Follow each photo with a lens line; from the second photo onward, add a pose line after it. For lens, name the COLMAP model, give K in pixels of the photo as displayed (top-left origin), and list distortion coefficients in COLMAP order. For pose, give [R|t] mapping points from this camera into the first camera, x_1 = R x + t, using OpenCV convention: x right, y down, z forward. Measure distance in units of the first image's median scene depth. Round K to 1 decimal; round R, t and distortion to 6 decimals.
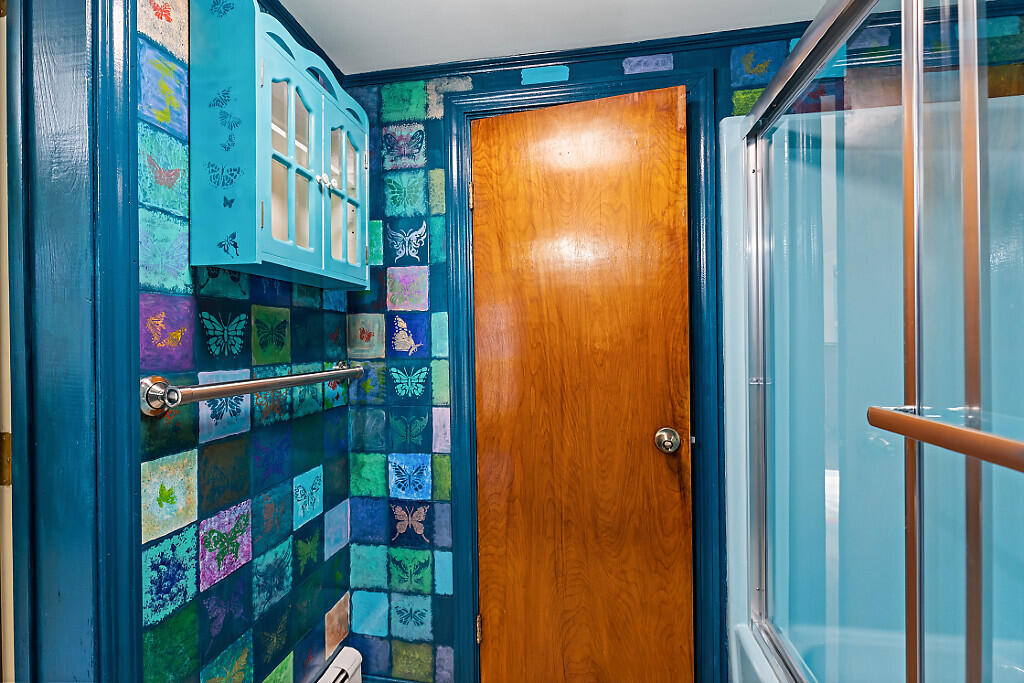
lens RADIAL K [[466.7, 0, 511.3], [0, 466.7, 339.6], [0, 0, 1]] dist [-0.001111, 0.000893]
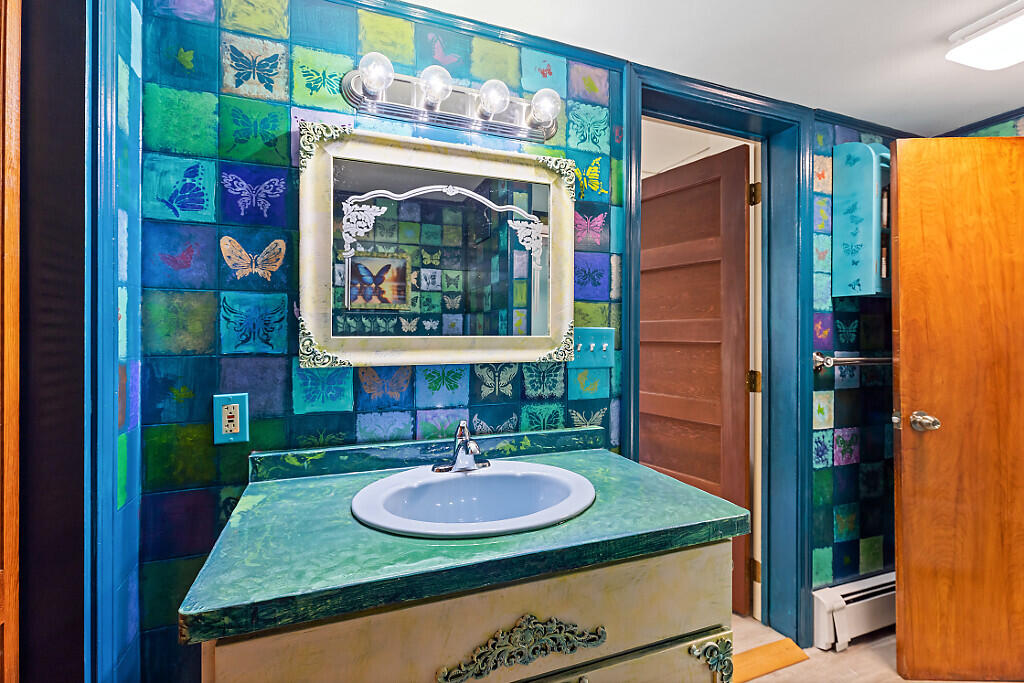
lens RADIAL K [[466.7, 0, 513.0], [0, 466.7, 336.6], [0, 0, 1]] dist [-0.001111, 0.000893]
pose [[0.508467, 0.010259, -0.861020, 0.326101], [-0.006560, 0.999946, 0.008040, 0.001042], [0.861056, 0.001561, 0.508507, -1.169339]]
